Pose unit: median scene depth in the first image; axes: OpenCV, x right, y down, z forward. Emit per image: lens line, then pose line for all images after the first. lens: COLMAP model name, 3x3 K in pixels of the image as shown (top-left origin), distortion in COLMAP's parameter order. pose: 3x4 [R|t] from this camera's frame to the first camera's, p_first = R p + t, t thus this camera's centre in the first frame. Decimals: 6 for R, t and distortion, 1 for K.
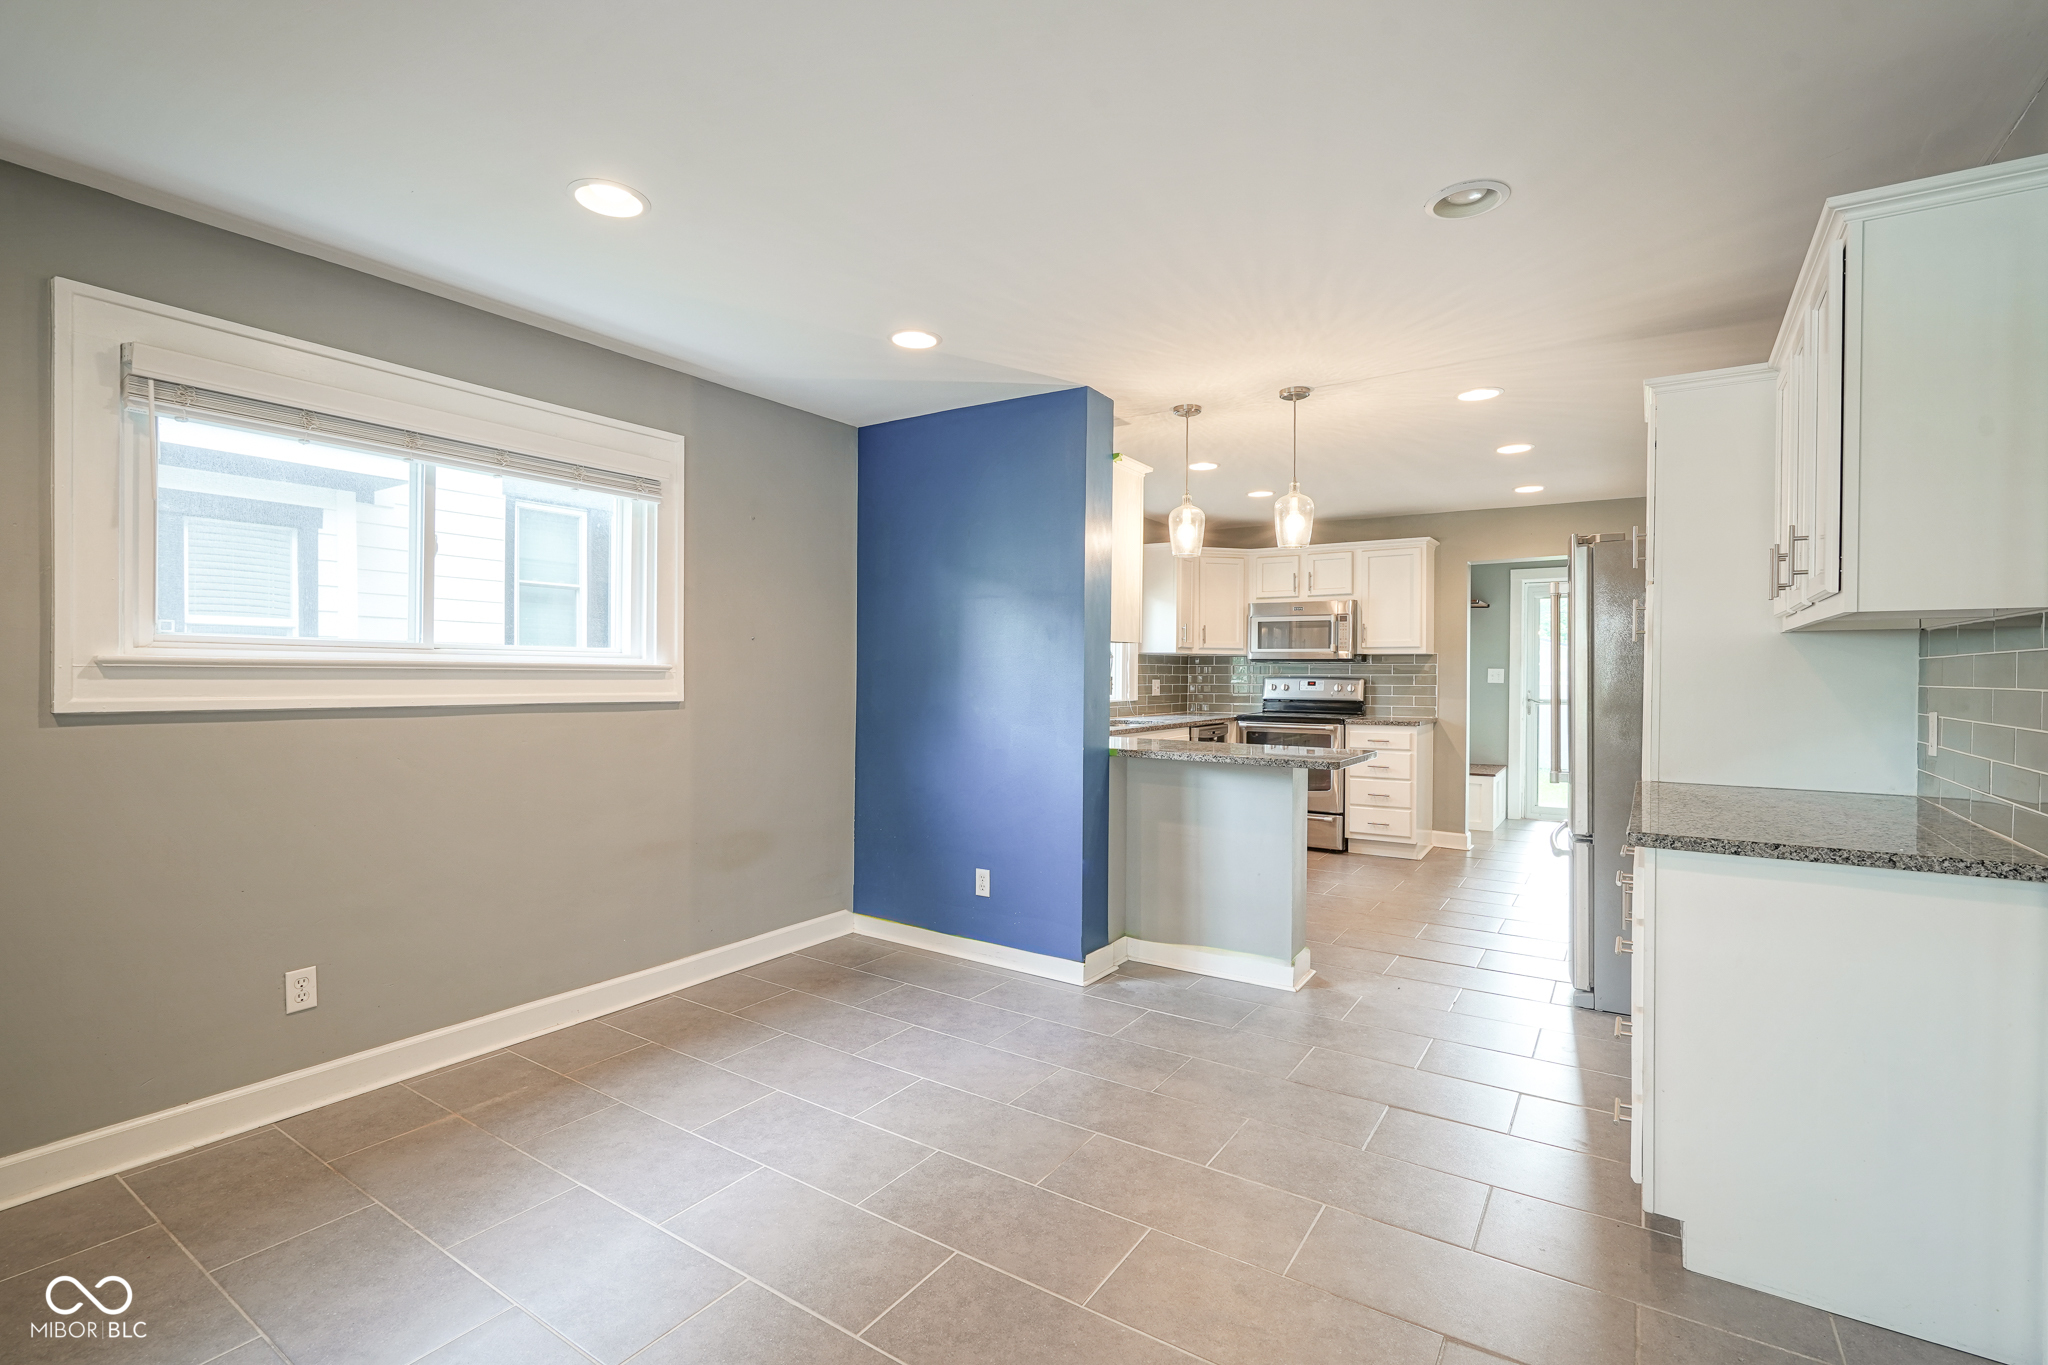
lens RADIAL K [[938.6, 0, 1024.4], [0, 938.6, 677.1], [0, 0, 1]] dist [-0.004834, 0.002378]
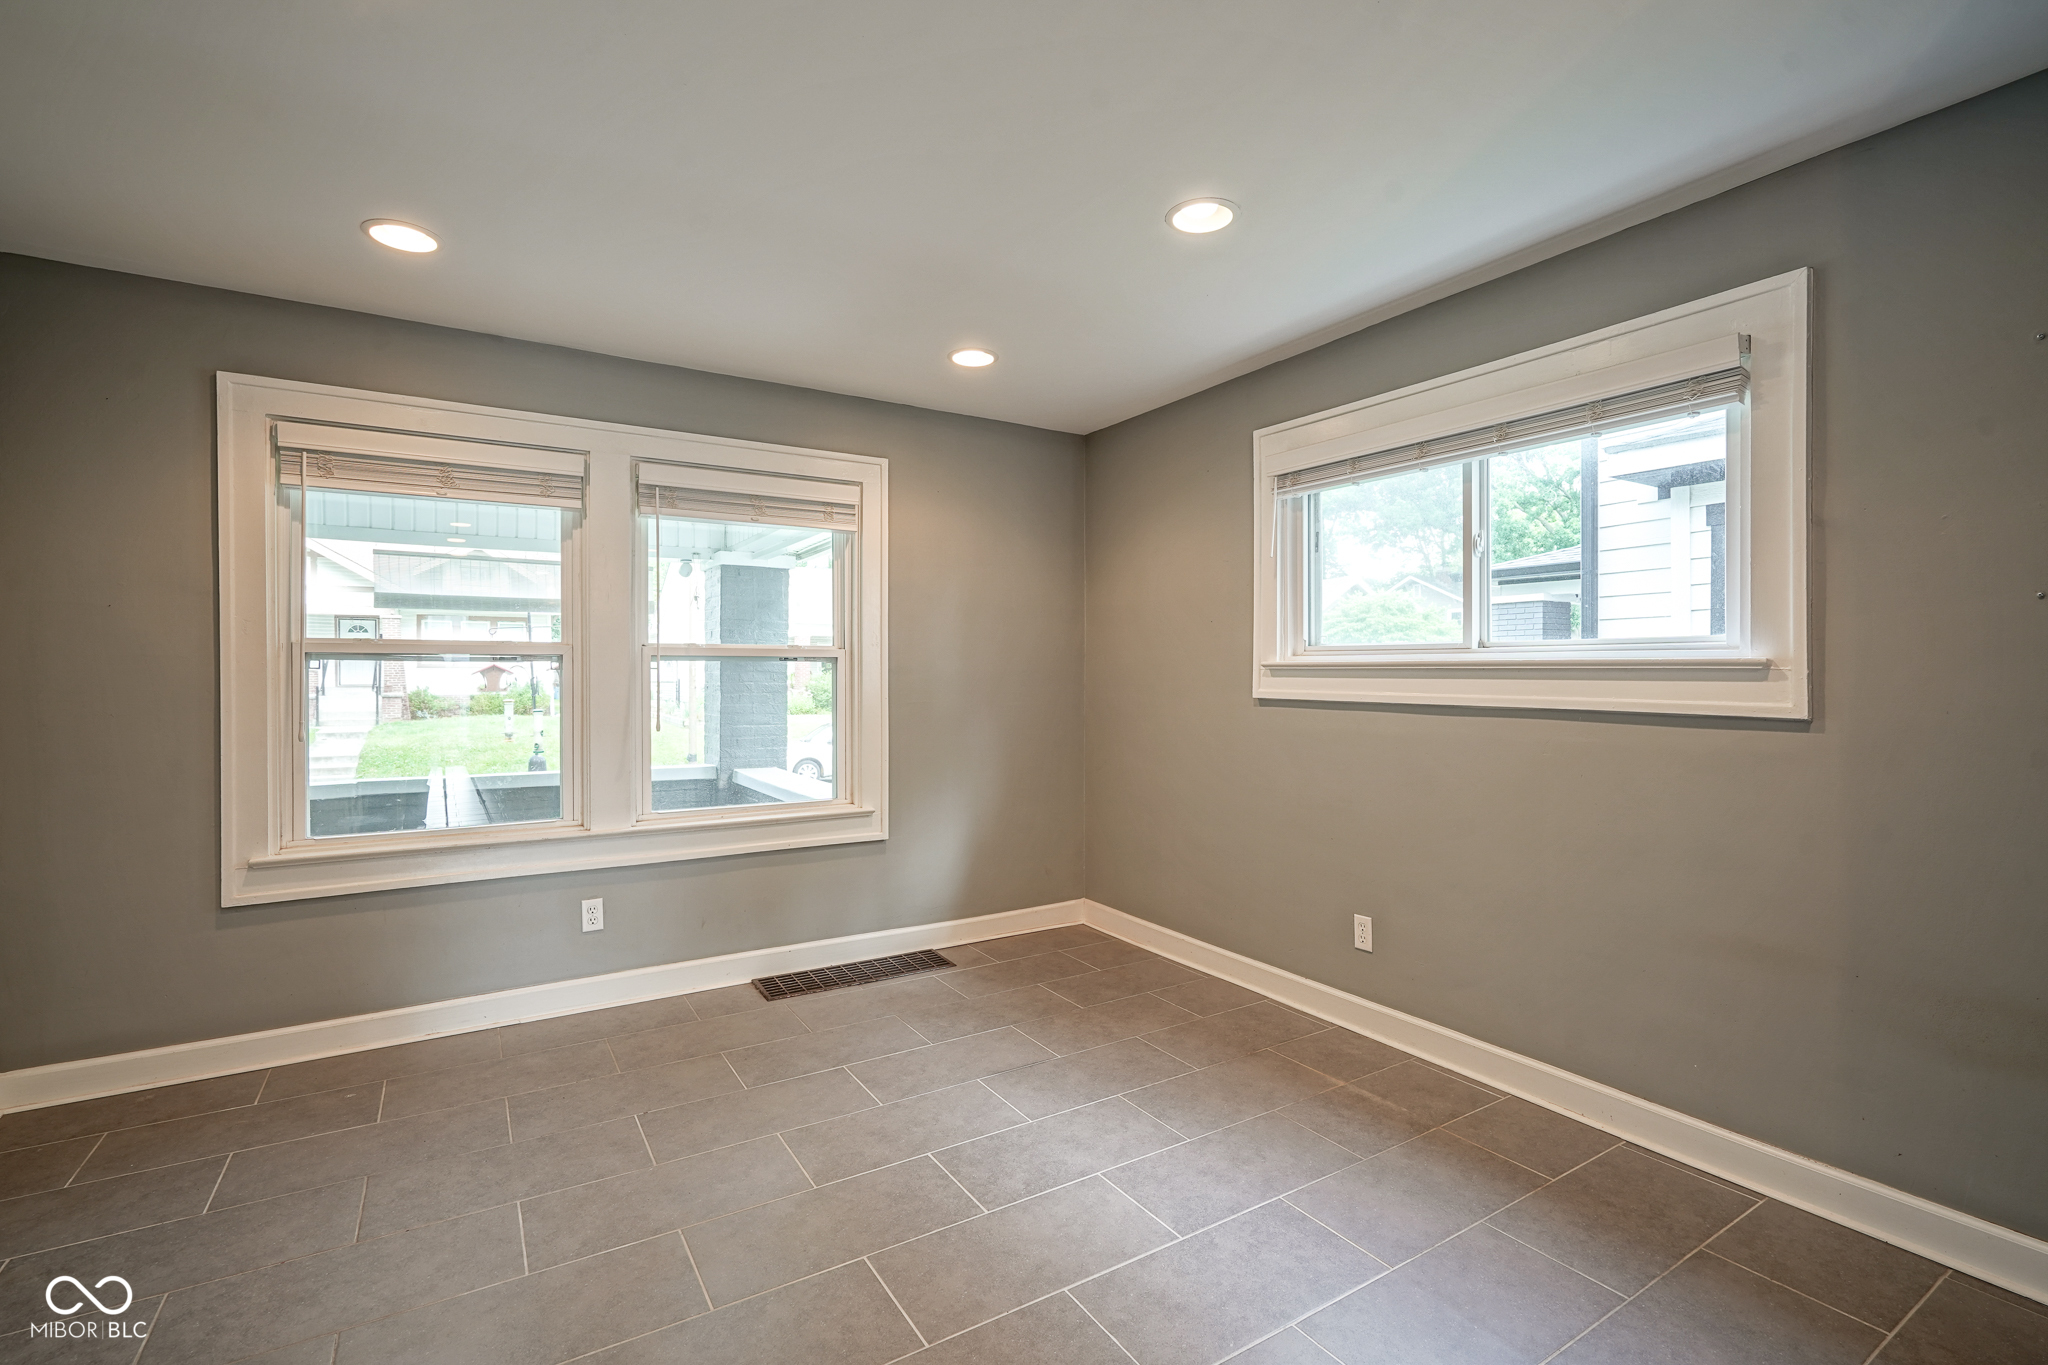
lens RADIAL K [[938.6, 0, 1035.1], [0, 938.6, 682.7], [0, 0, 1]] dist [-0.004834, 0.002378]
pose [[-0.420749, 0.003309, -0.907171, 0.206907], [-0.006369, 0.999958, 0.006602, 0.001272], [0.907155, 0.008555, -0.420710, 0.453704]]
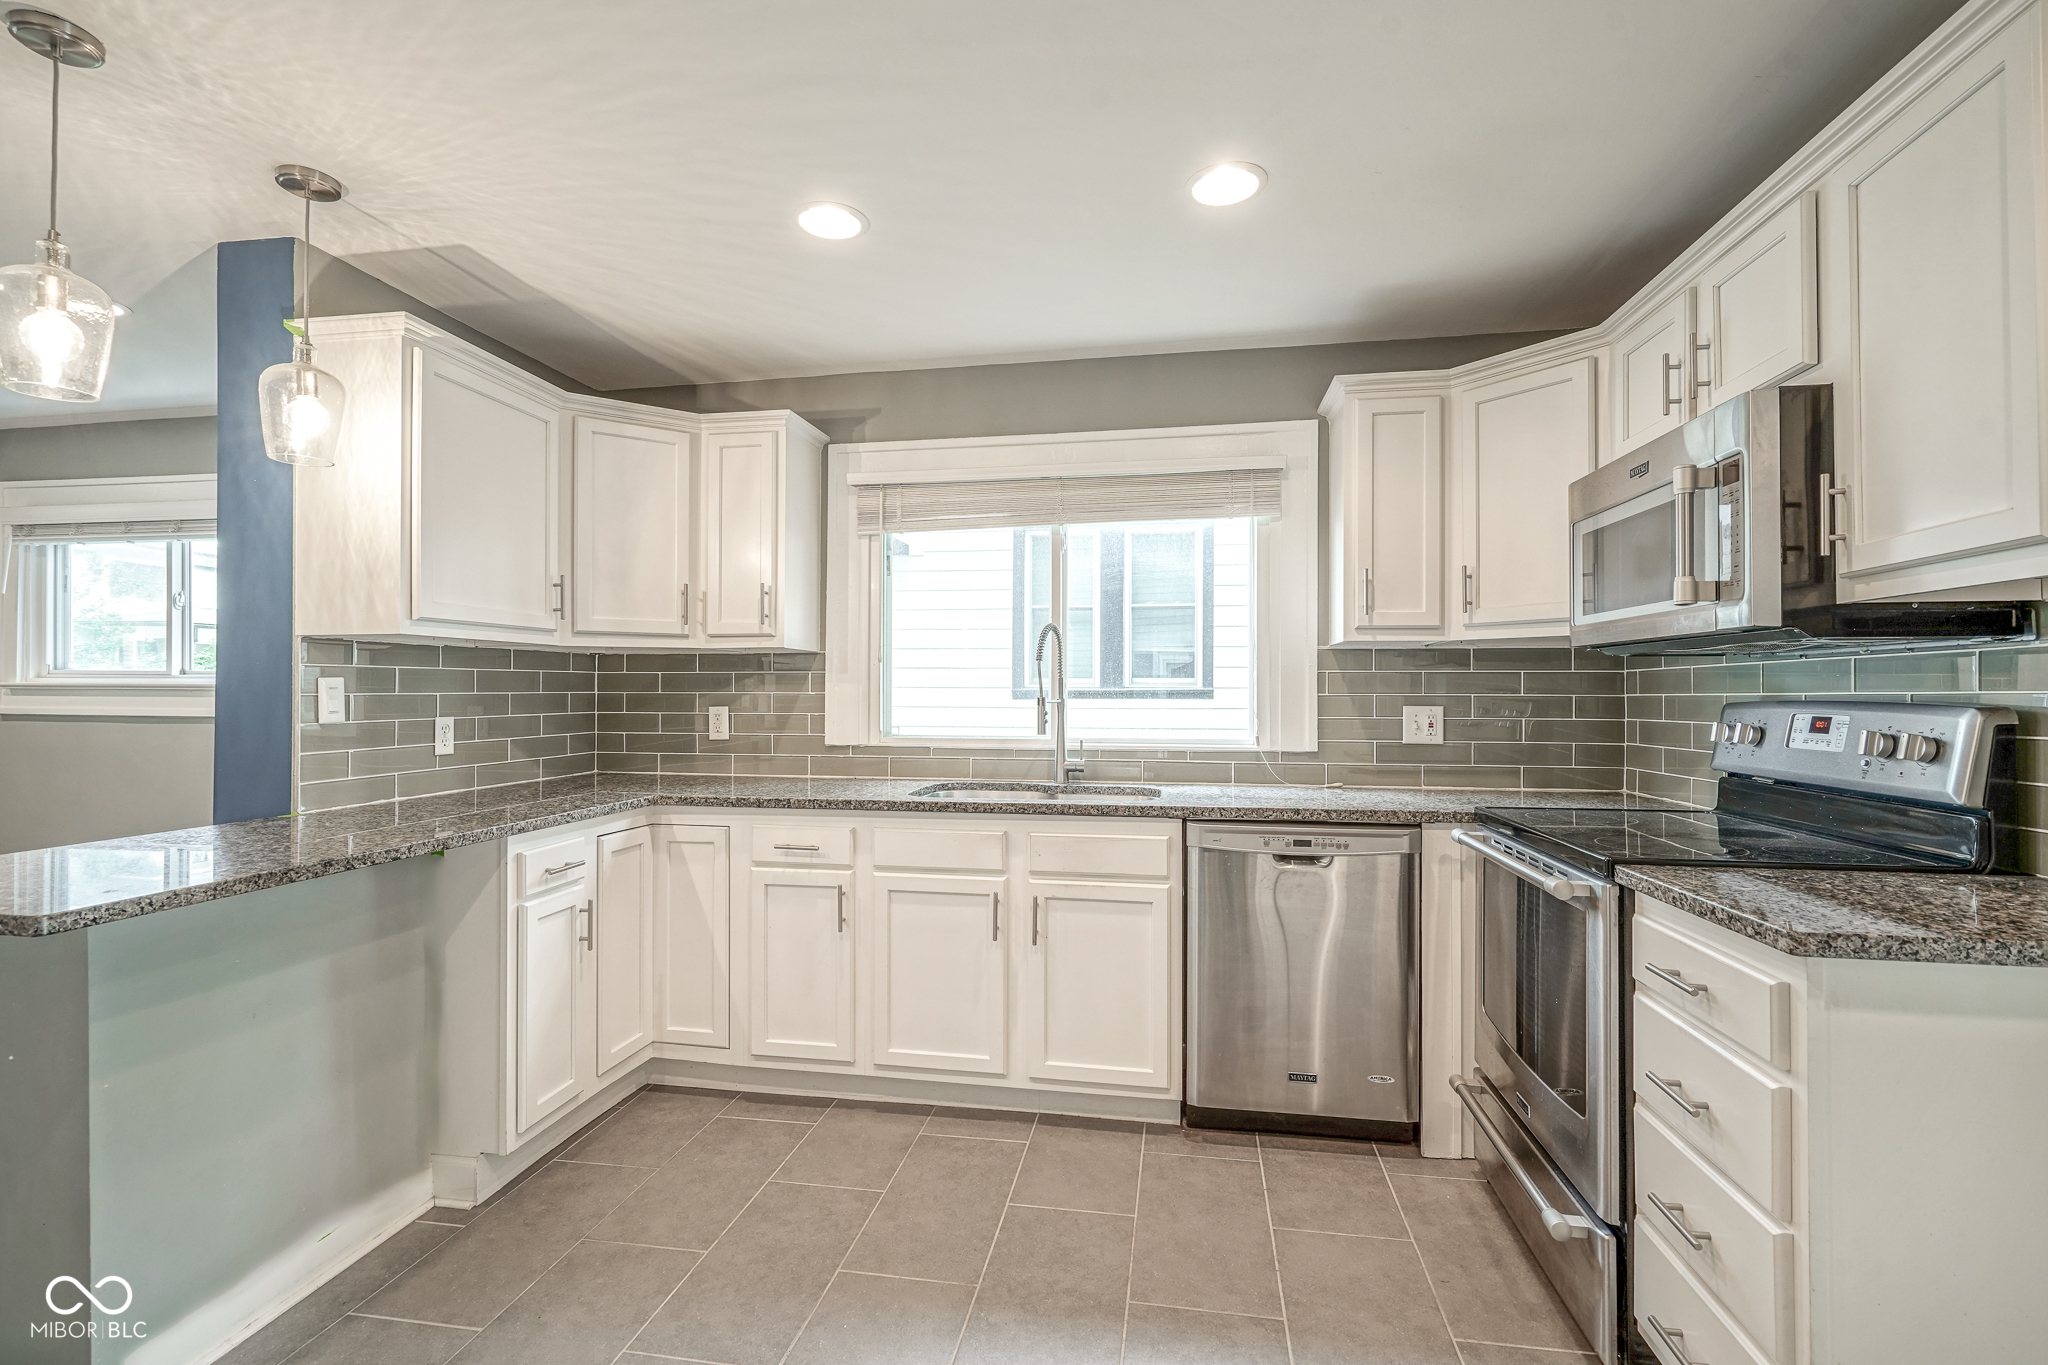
lens RADIAL K [[938.6, 0, 1022.1], [0, 938.6, 666.1], [0, 0, 1]] dist [-0.004834, 0.002378]
pose [[0.396964, -0.031030, -0.917310, 0.500333], [-0.003943, 0.999361, -0.035512, 0.000418], [0.917826, 0.017714, 0.396588, 0.720743]]
